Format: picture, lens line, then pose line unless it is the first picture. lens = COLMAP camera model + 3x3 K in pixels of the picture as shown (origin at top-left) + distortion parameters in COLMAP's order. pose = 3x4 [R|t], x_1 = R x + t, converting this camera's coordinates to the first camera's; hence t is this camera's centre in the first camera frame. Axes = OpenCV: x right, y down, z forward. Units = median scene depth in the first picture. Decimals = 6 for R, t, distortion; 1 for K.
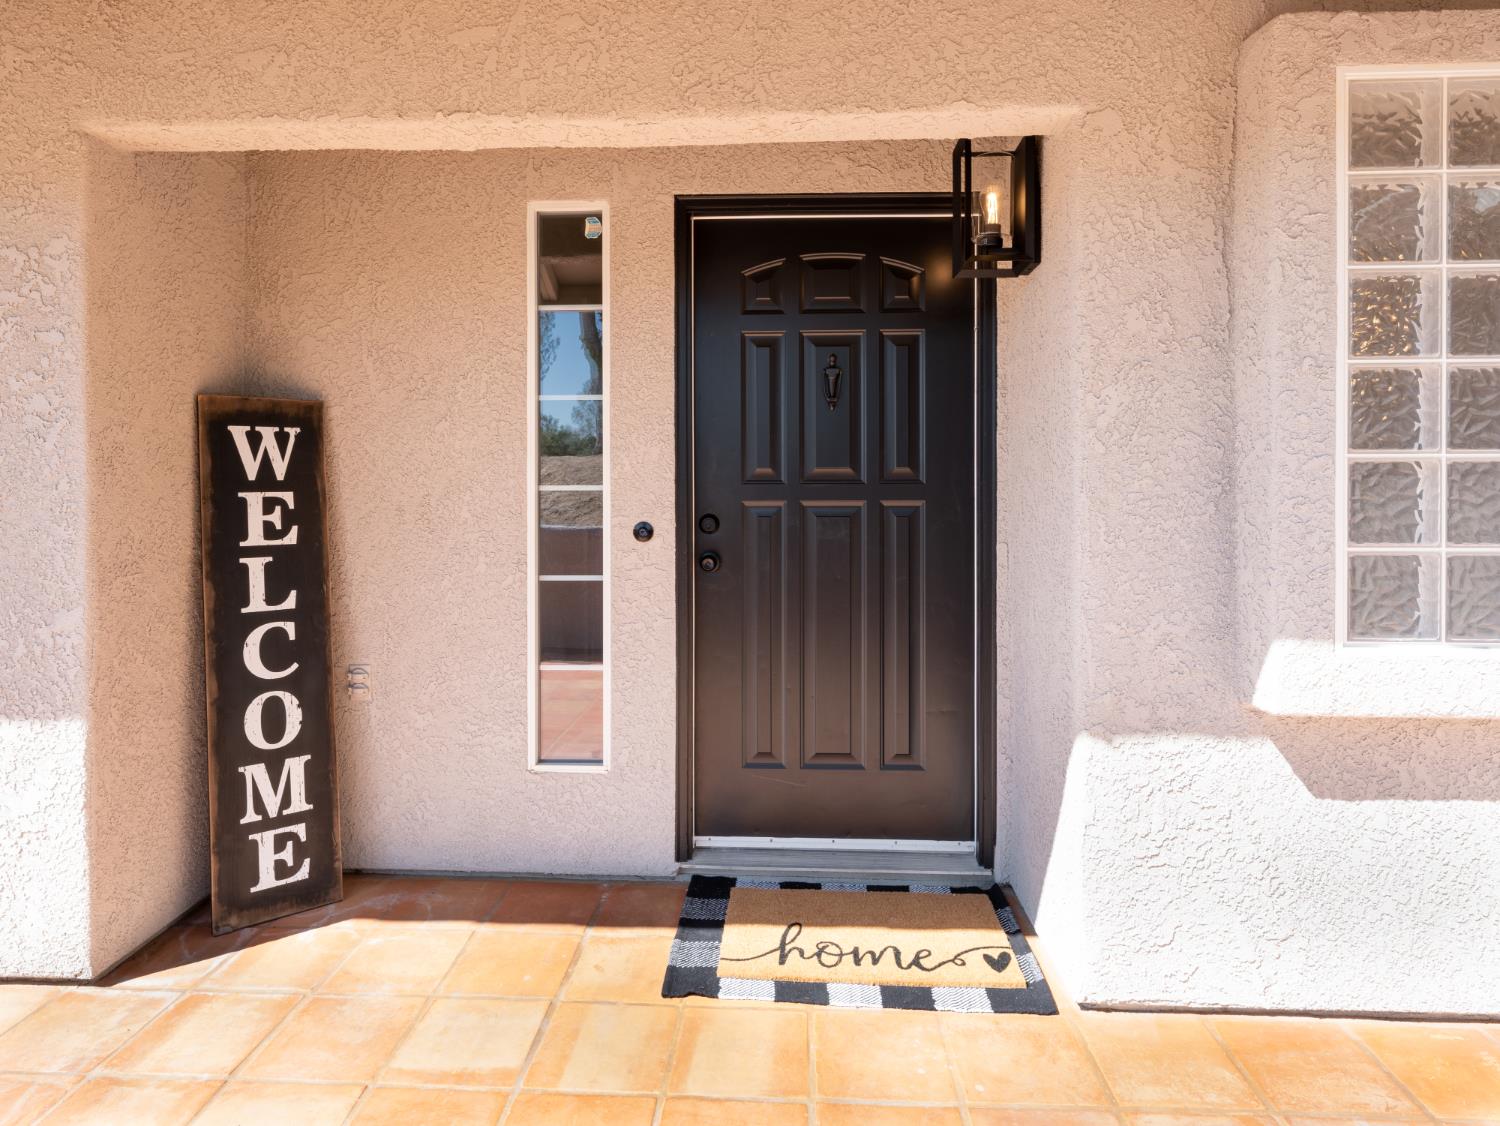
lens RADIAL K [[866.9, 0, 727.2], [0, 866.9, 493.5], [0, 0, 1]] dist [0.001969, -0.000390]
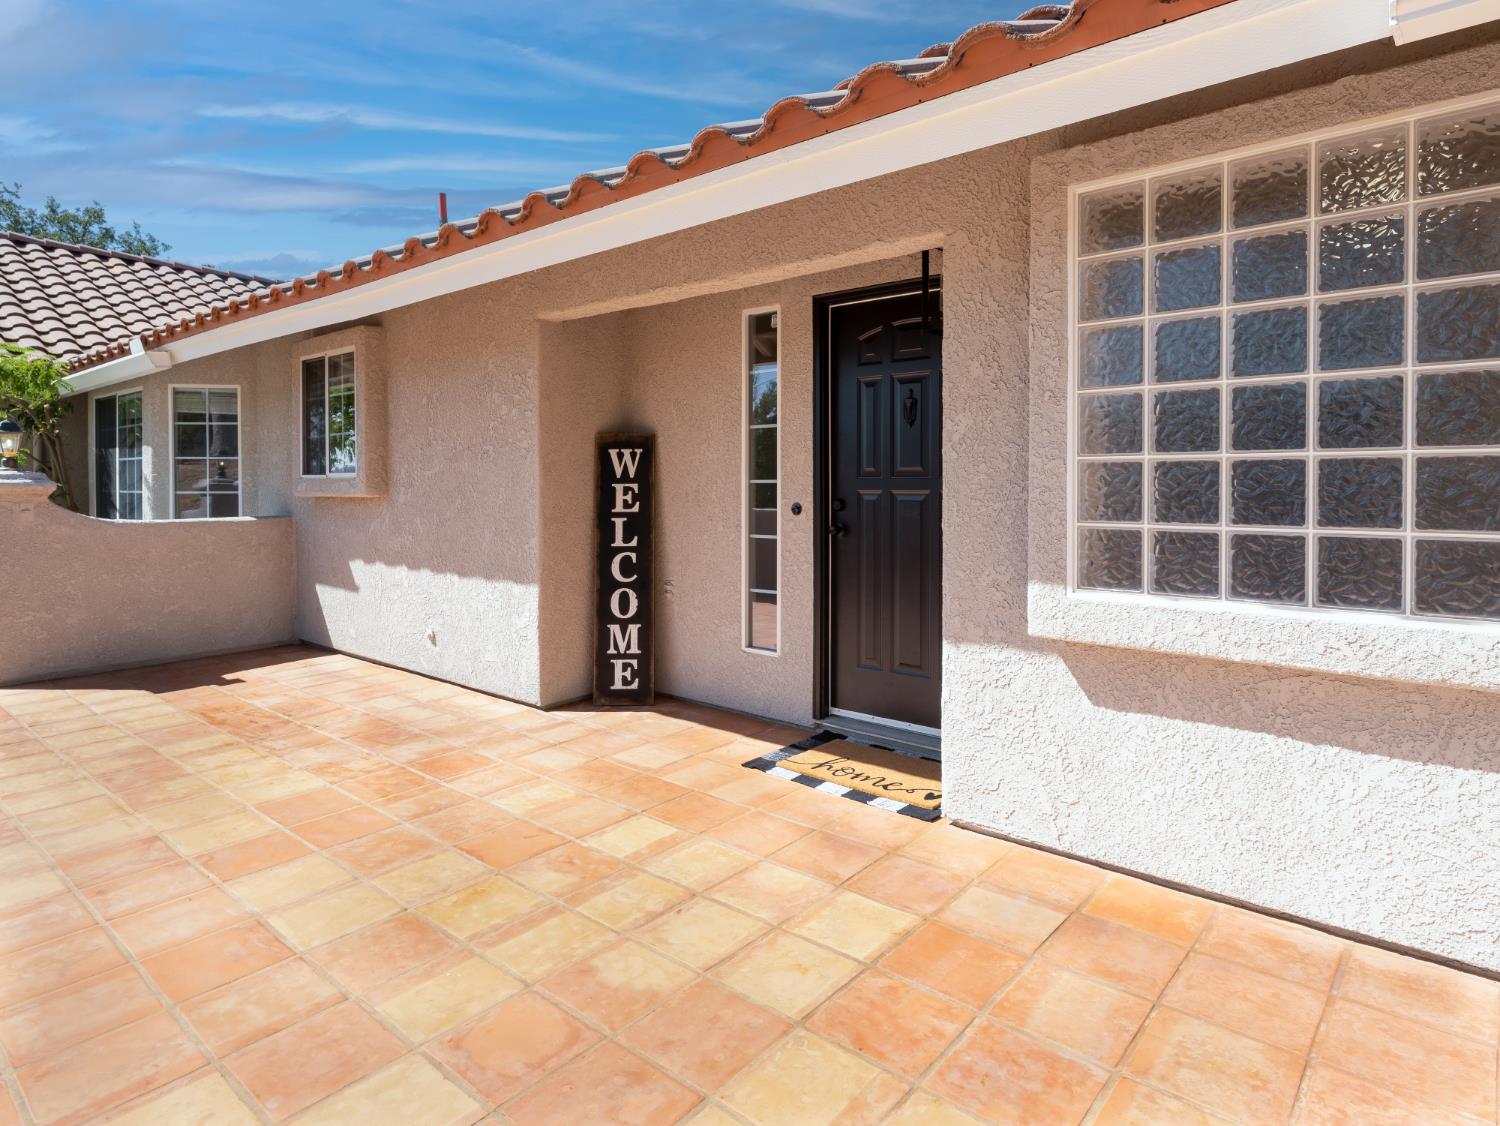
lens RADIAL K [[866.9, 0, 727.2], [0, 866.9, 493.5], [0, 0, 1]] dist [0.001969, -0.000390]
pose [[0.778564, 0.007719, -0.627518, 0.887266], [-0.003120, 0.999960, 0.008430, 0.003104], [0.627558, -0.004605, 0.778556, -0.356656]]
